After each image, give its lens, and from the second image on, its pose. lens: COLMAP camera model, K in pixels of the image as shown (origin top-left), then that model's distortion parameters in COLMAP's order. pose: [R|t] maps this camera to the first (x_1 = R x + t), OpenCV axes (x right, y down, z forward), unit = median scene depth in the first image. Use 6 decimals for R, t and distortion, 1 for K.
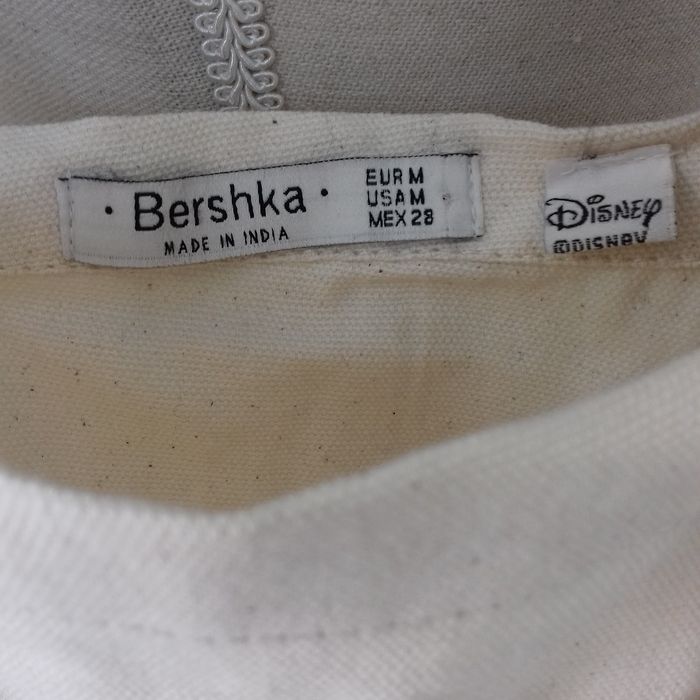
lens RADIAL K [[894.5, 0, 348.6], [0, 894.5, 381.5], [0, 0, 1]] dist [0.094823, -0.290062]
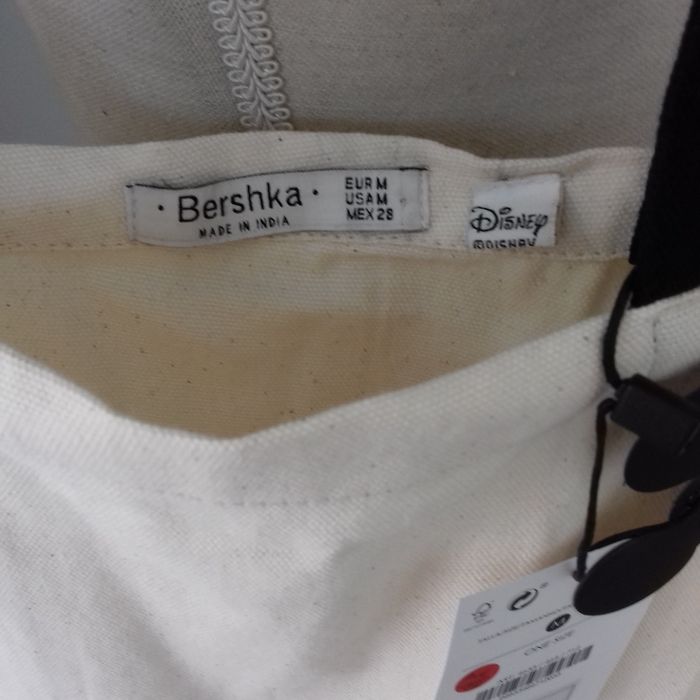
lens RADIAL K [[894.5, 0, 348.6], [0, 894.5, 381.5], [0, 0, 1]] dist [0.094823, -0.290062]
pose [[0.998614, 0.036771, -0.037657, 0.090412], [-0.031393, 0.990401, 0.134612, -0.115817], [0.042246, -0.133243, 0.990183, -0.417092]]
